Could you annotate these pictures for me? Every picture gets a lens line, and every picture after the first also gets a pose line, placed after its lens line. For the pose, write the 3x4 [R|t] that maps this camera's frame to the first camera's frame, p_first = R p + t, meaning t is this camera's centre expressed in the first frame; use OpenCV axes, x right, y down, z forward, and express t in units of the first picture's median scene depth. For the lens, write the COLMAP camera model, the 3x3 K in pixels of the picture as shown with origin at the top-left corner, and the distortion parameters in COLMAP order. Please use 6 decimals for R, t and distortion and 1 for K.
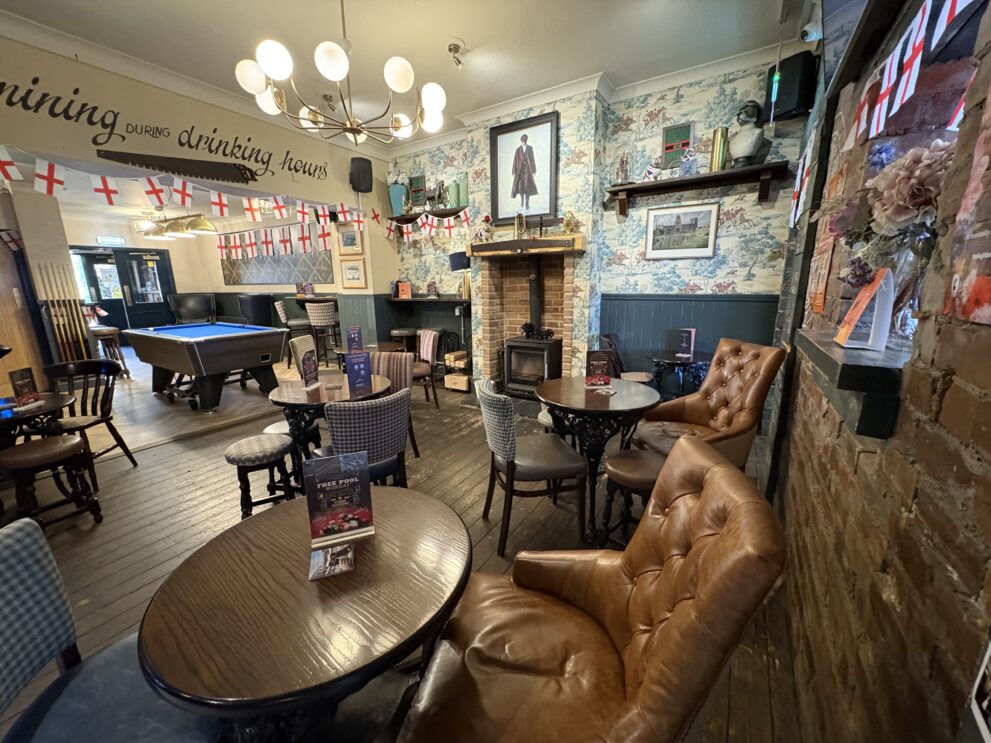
lens RADIAL K [[393.3, 0, 495.5], [0, 393.3, 371.5], [0, 0, 1]] dist [-0.001928, -0.000190]
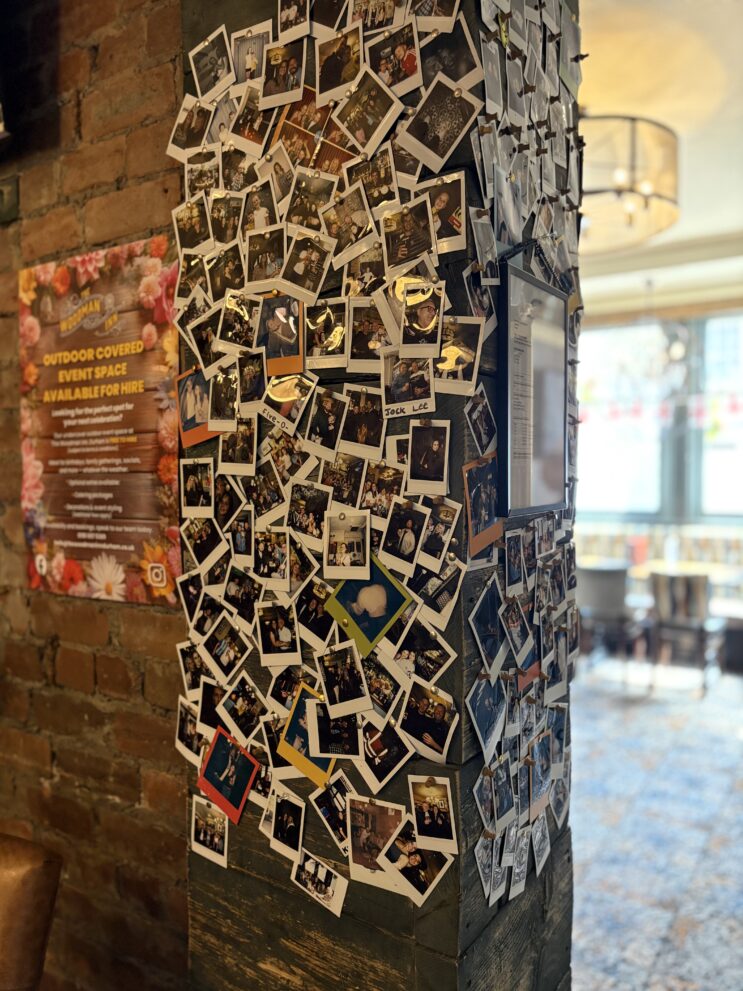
lens RADIAL K [[752.8, 0, 371.5], [0, 752.8, 495.5], [0, 0, 1]] dist [0.070066, -0.084654]
pose [[0.019233, -0.016676, 0.999676, -0.586723], [0.228840, 0.973392, 0.011834, -0.124595], [-0.973274, 0.228538, 0.022538, -0.023377]]
